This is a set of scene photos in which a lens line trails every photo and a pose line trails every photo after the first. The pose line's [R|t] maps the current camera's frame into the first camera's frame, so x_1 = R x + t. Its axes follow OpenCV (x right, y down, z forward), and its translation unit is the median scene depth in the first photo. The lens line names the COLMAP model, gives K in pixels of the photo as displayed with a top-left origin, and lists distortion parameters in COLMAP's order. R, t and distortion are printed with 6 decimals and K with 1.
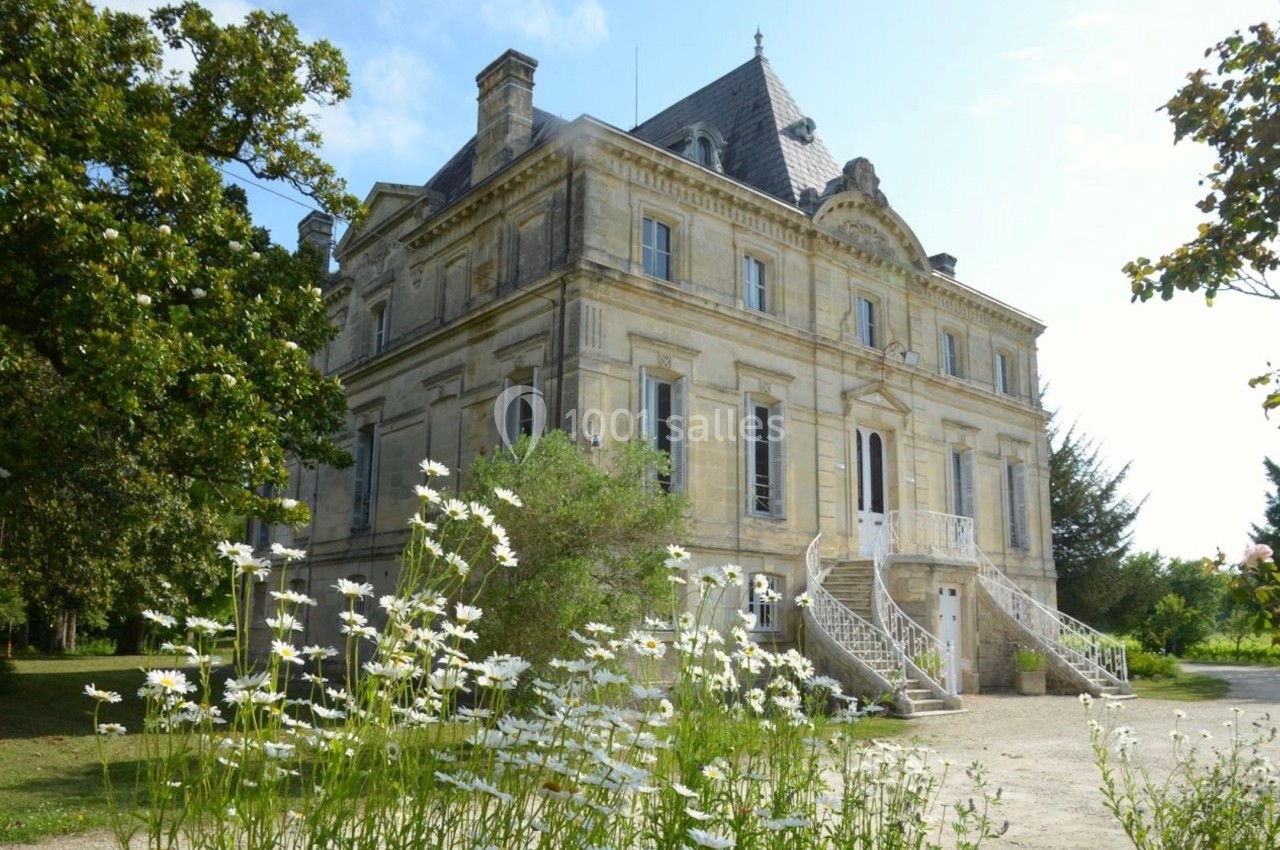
lens RADIAL K [[970.7, 0, 641.7], [0, 970.7, 452.6], [0, 0, 1]] dist [-0.089739, 0.001927]
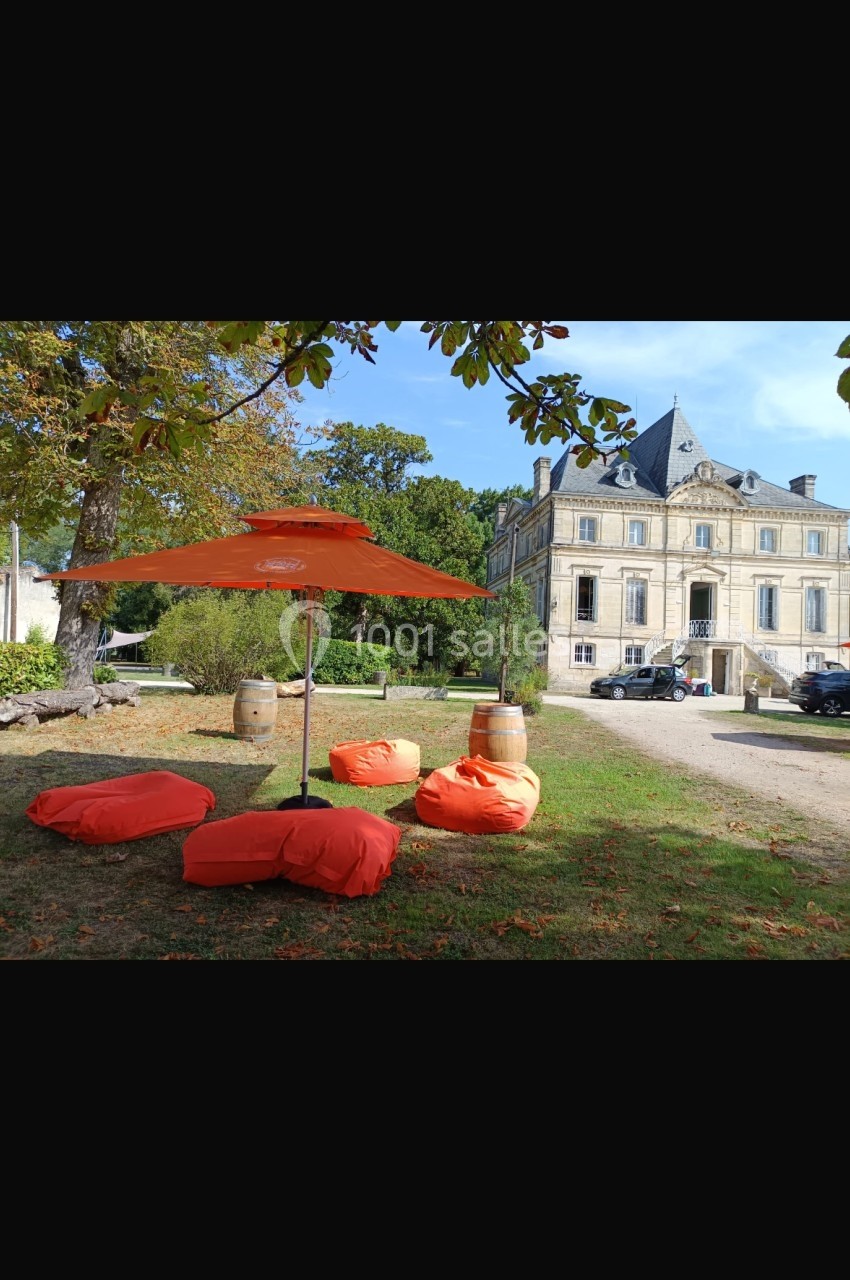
lens RADIAL K [[685.3, 0, 425.0], [0, 685.3, 640.0], [0, 0, 1]] dist [0.000023, 0.000040]
pose [[0.823418, -0.000030, -0.567436, 0.651102], [0.075978, 0.991001, 0.110201, -0.129819], [0.562326, -0.133854, 0.816010, -0.796587]]
